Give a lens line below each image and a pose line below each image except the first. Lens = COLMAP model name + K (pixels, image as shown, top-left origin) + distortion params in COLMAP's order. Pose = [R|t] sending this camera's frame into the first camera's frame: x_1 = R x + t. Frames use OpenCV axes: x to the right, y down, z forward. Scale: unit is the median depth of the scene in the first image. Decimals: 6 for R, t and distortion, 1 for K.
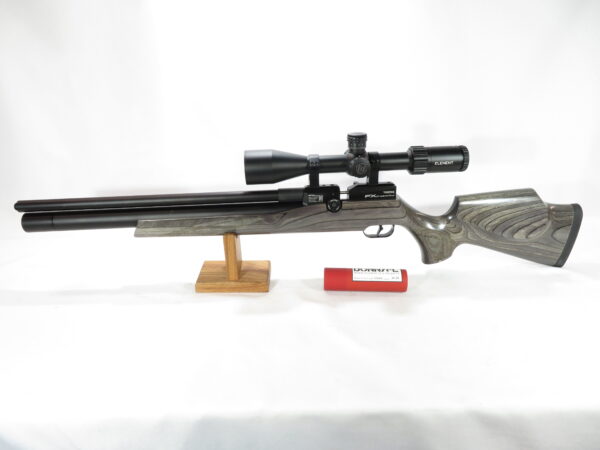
lens RADIAL K [[430.7, 0, 300.0], [0, 430.7, 225.0], [0, 0, 1]] dist [0.000137, -0.004654]
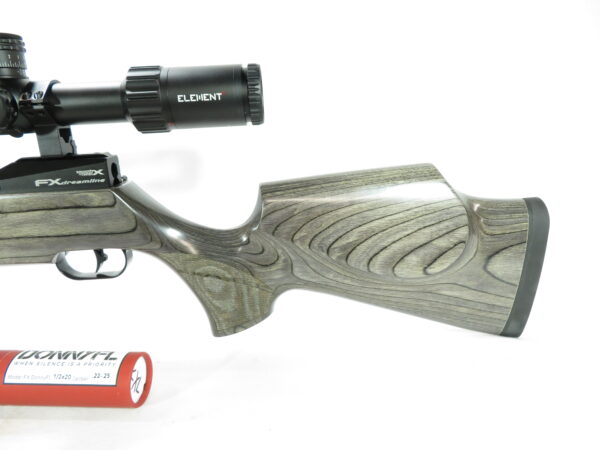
lens RADIAL K [[430.7, 0, 300.0], [0, 430.7, 225.0], [0, 0, 1]] dist [0.000137, -0.004654]
pose [[0.999694, -0.019670, -0.015016, 0.418571], [0.017719, 0.992549, -0.120549, 0.032010], [0.017276, 0.120246, 0.992594, 0.568751]]
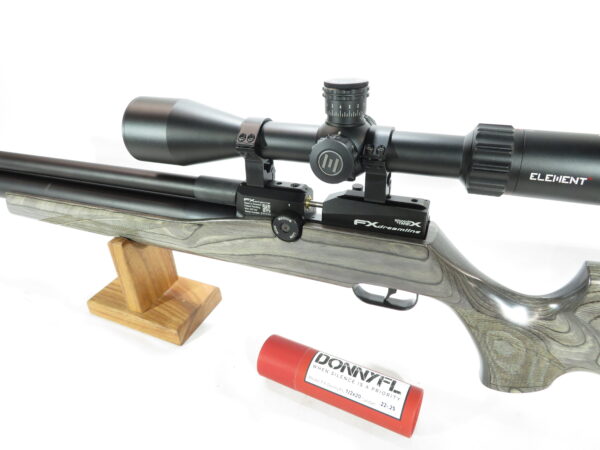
lens RADIAL K [[430.7, 0, 300.0], [0, 430.7, 225.0], [0, 0, 1]] dist [0.000137, -0.004654]
pose [[0.911370, 0.196502, -0.361650, 0.262594], [-0.161102, 0.978876, 0.125888, -0.110542], [0.378748, -0.056468, 0.923776, 0.541432]]
